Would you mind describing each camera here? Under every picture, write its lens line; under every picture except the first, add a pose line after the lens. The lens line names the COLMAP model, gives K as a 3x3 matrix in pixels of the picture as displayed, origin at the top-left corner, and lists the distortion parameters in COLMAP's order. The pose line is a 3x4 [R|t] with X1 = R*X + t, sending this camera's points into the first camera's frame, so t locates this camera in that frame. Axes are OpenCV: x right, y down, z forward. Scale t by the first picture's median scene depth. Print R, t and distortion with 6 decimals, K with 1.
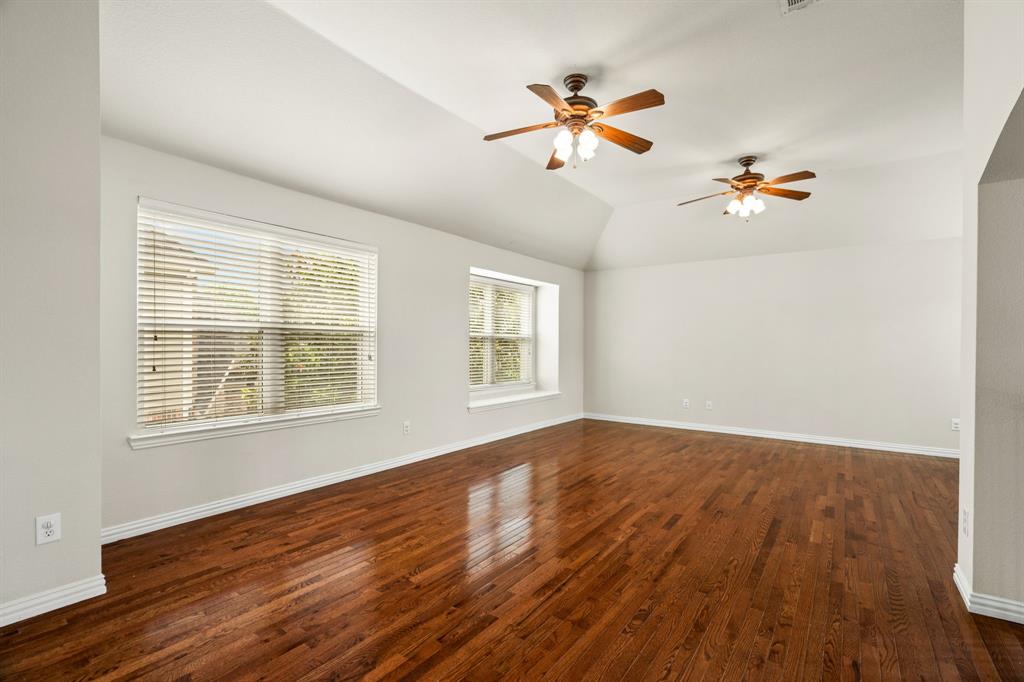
lens RADIAL K [[468.0, 0, 517.8], [0, 468.0, 337.0], [0, 0, 1]] dist [-0.000717, 0.000463]
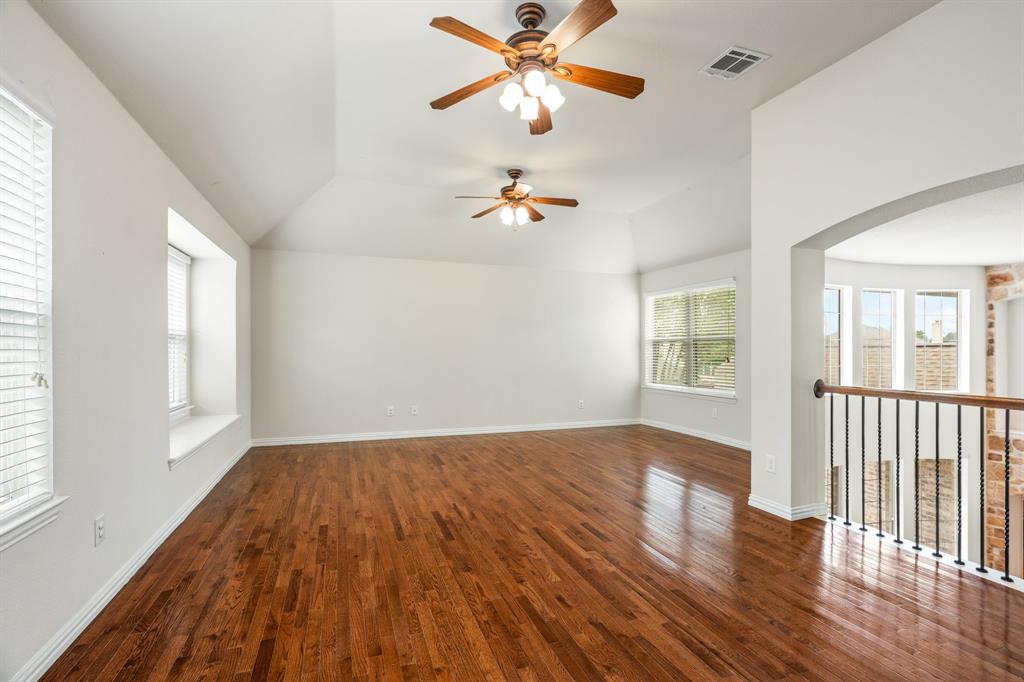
lens RADIAL K [[468.0, 0, 517.8], [0, 468.0, 337.0], [0, 0, 1]] dist [-0.000717, 0.000463]
pose [[0.565239, 0.017833, 0.824734, -0.455181], [-0.015576, 0.999819, -0.010944, 0.005352], [-0.824780, -0.006660, 0.565415, 0.478829]]
